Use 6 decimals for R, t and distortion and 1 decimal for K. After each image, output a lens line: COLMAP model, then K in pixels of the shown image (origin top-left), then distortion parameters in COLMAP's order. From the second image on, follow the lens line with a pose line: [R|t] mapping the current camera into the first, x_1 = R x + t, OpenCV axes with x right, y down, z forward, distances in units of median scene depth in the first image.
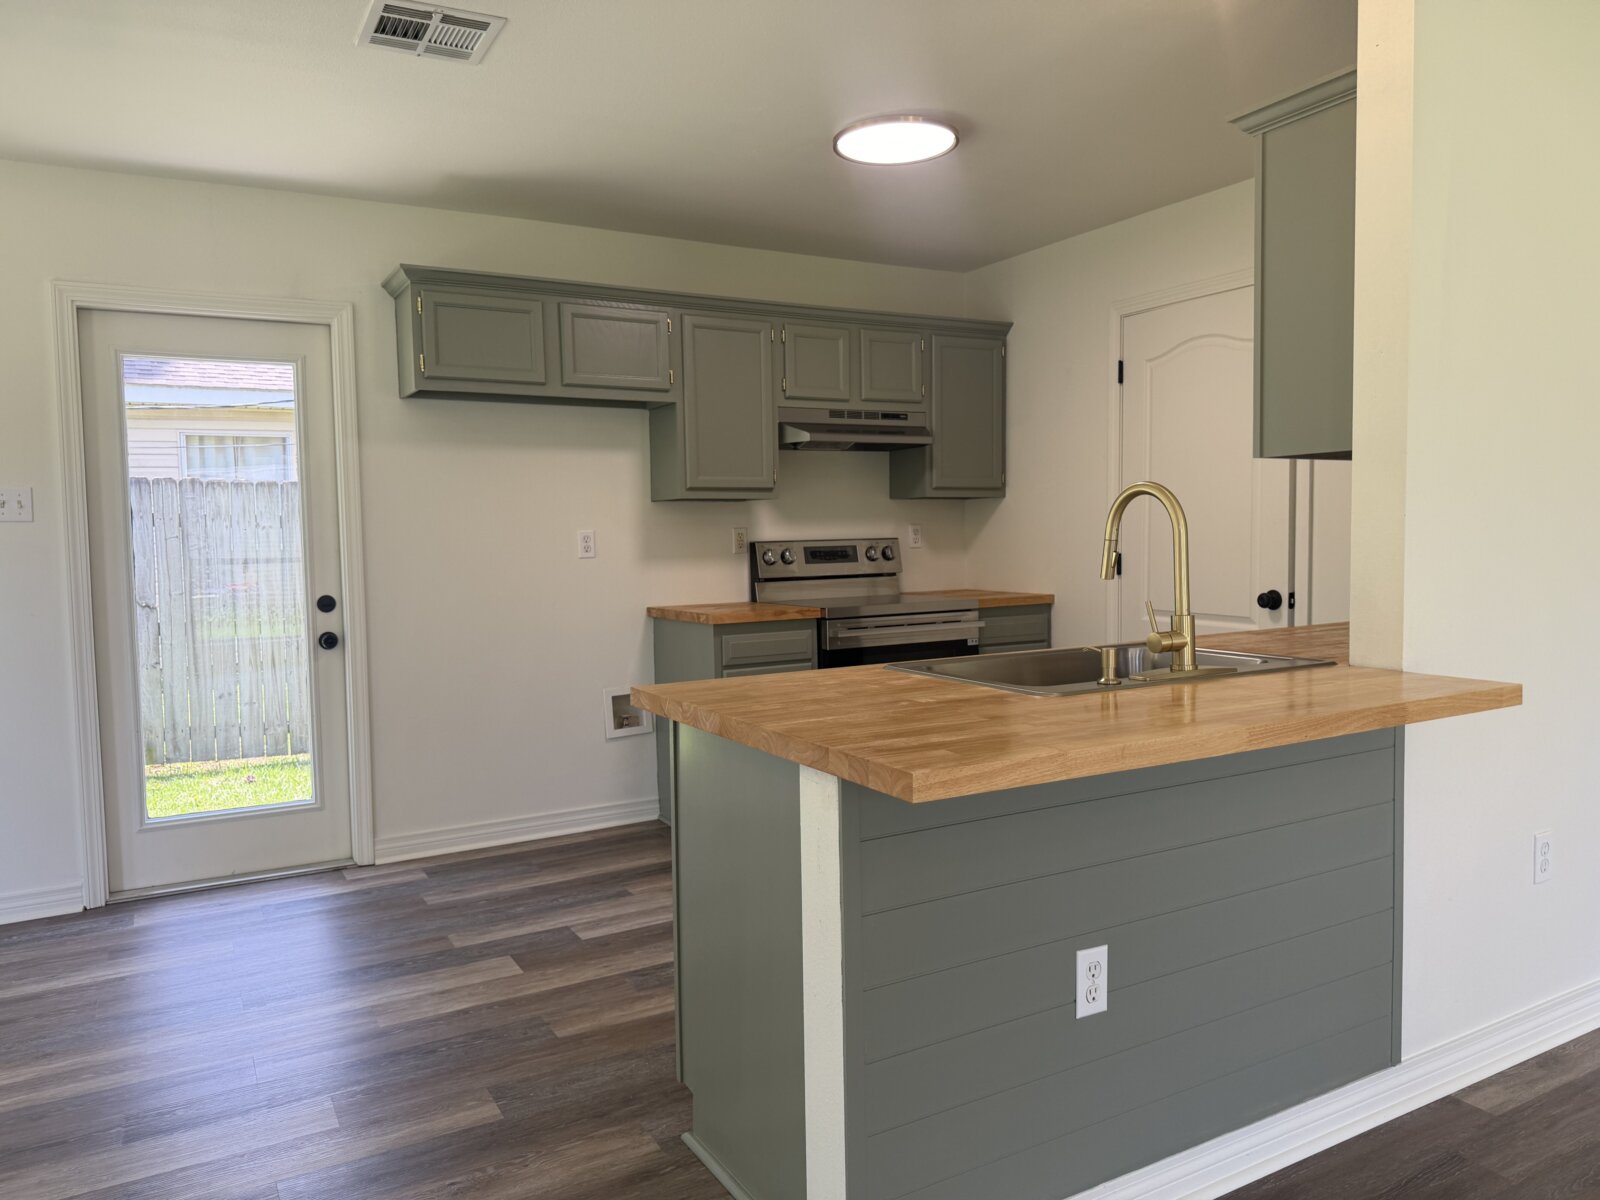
lens RADIAL K [[1133.0, 0, 800.2], [0, 1133.0, 604.1], [0, 0, 1]] dist [0.035239, -0.049492]
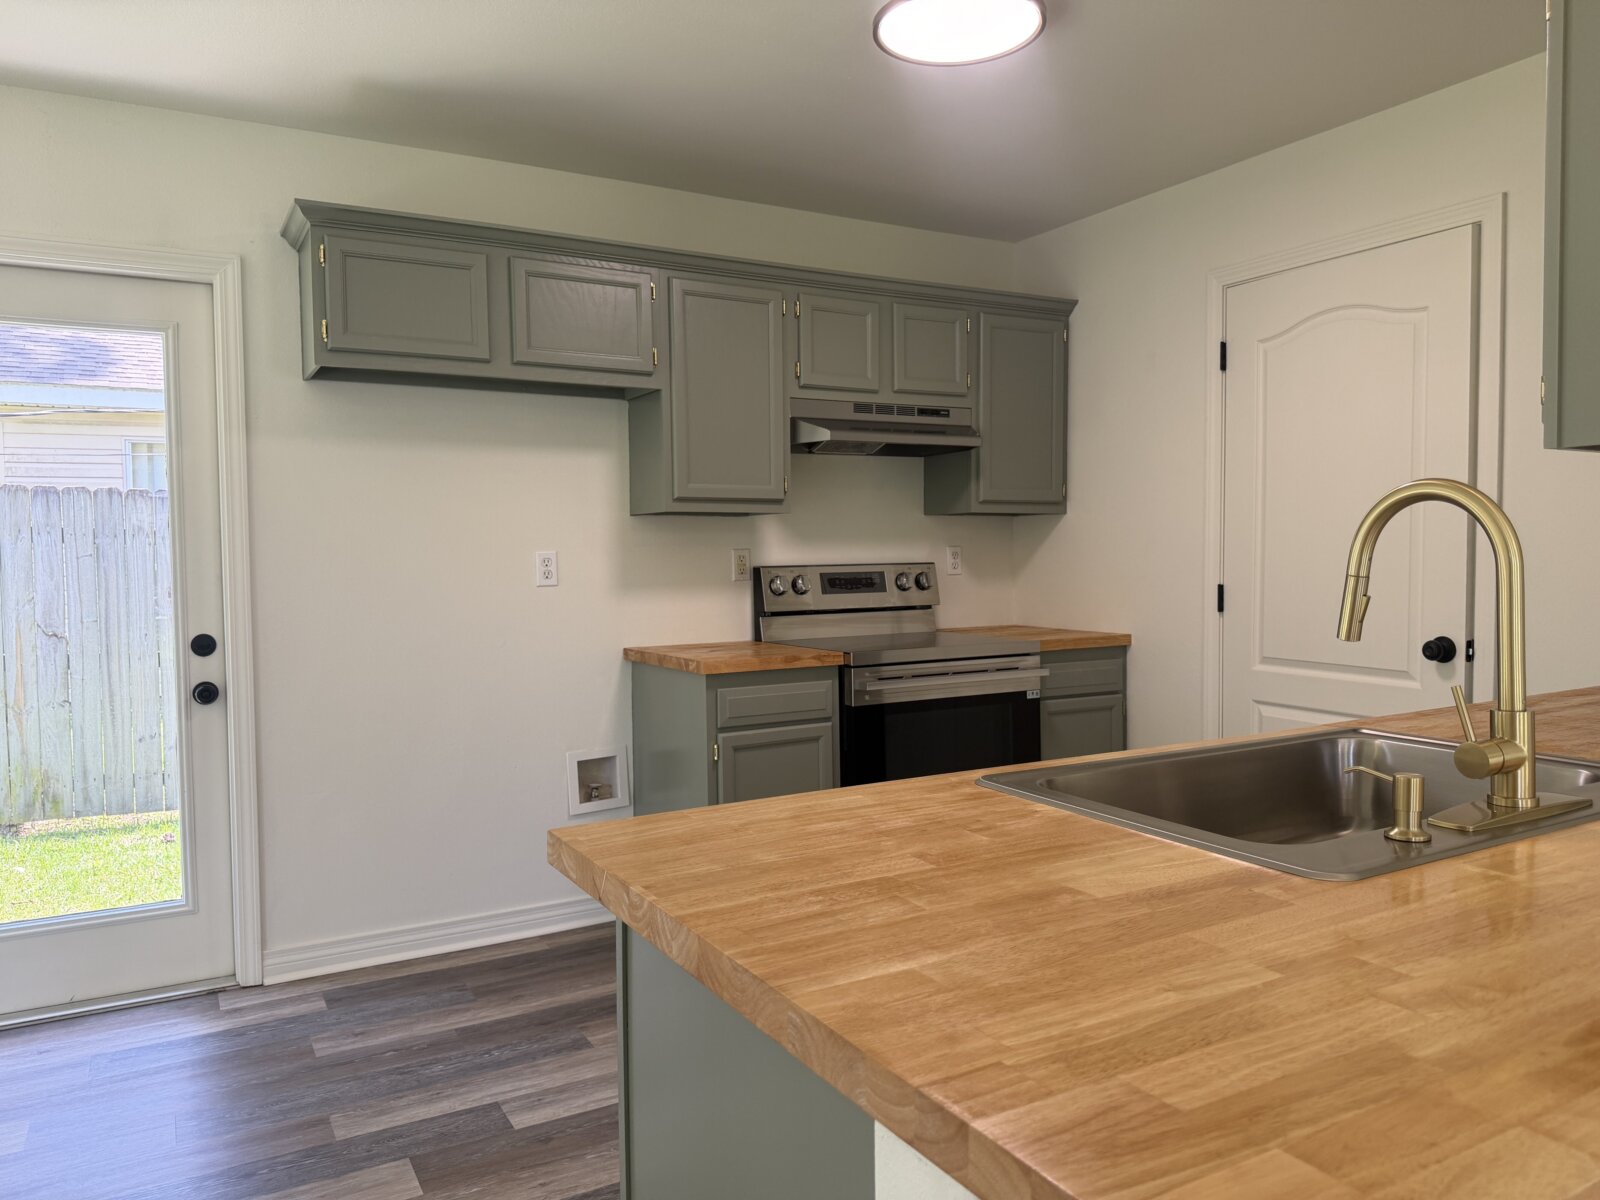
lens RADIAL K [[1133.0, 0, 798.0], [0, 1133.0, 601.2], [0, 0, 1]] dist [0.035239, -0.049492]
pose [[0.999977, 0.006265, -0.002490, -0.013240], [-0.006314, 0.999780, -0.019979, -0.018052], [0.002364, 0.019994, 0.999797, 0.241891]]
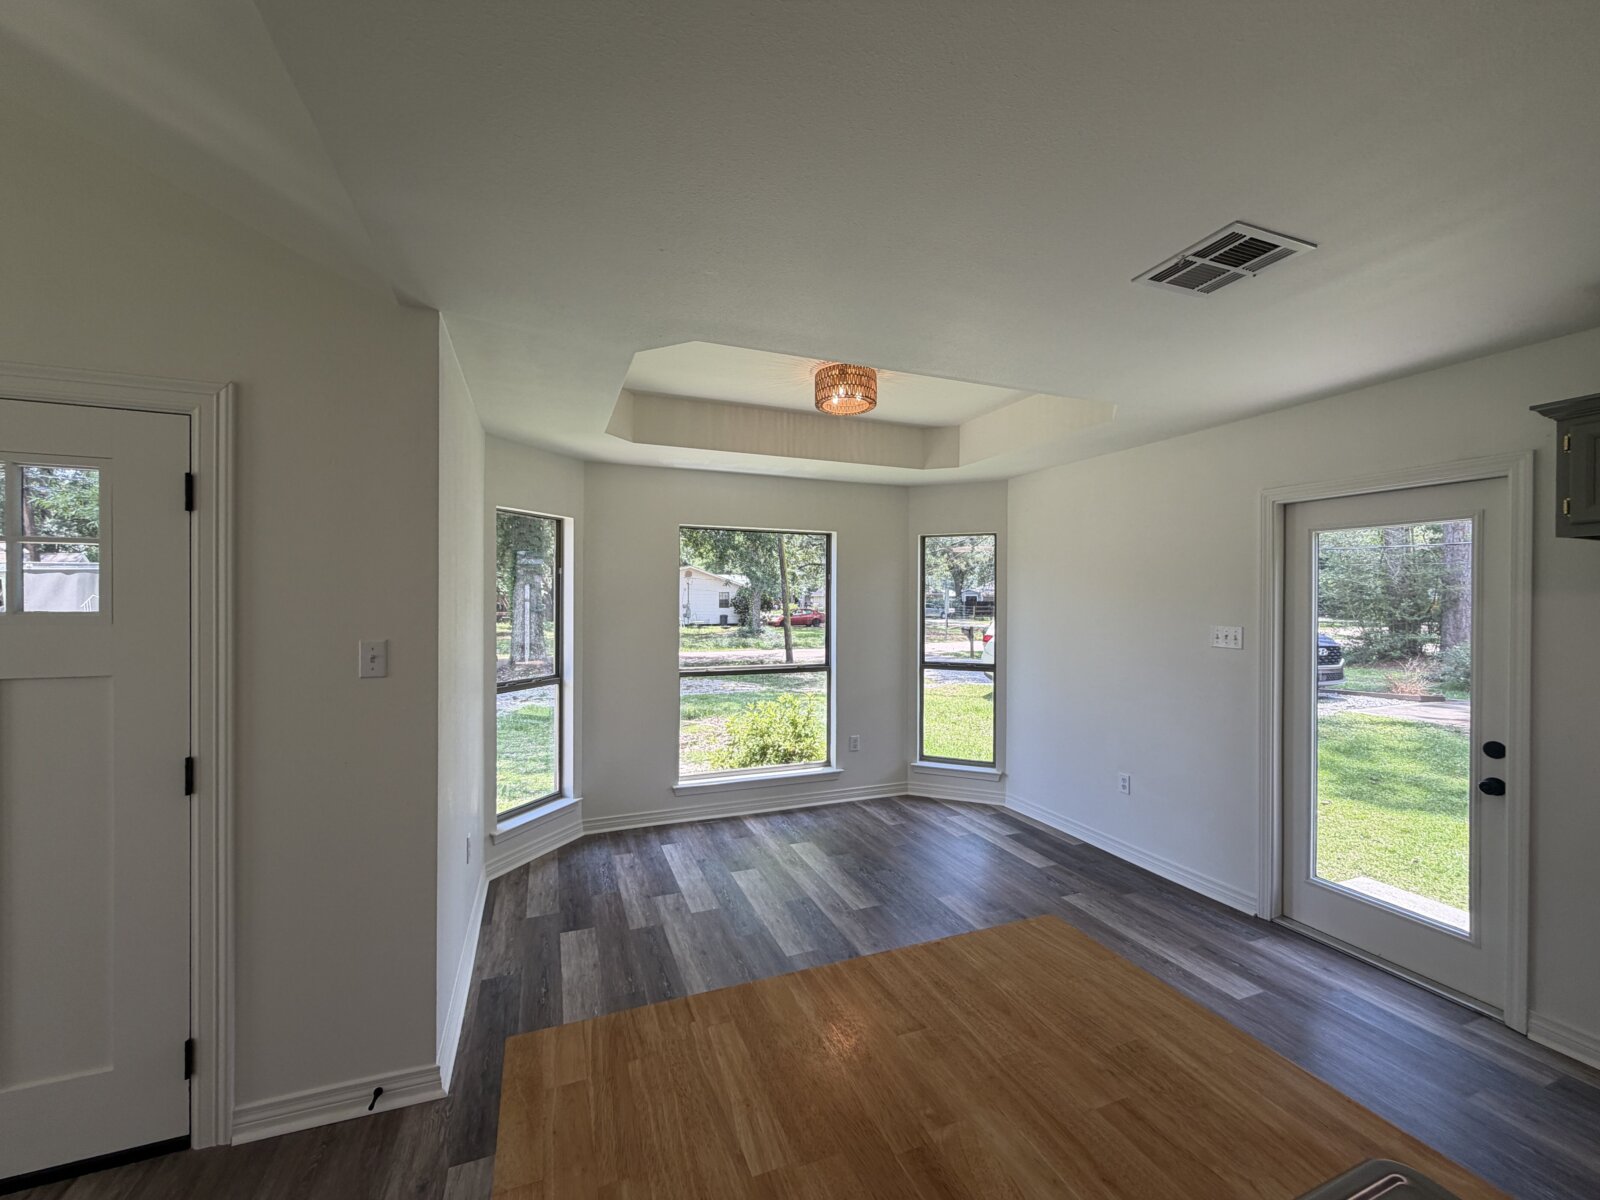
lens RADIAL K [[636.6, 0, 796.7], [0, 636.6, 601.6], [0, 0, 1]] dist [-0.000656, 0.000504]
pose [[-0.139466, 0.020374, -0.990017, 0.240716], [-0.066774, 0.997319, 0.029931, -0.112987], [0.987973, 0.070282, -0.137731, 0.478808]]
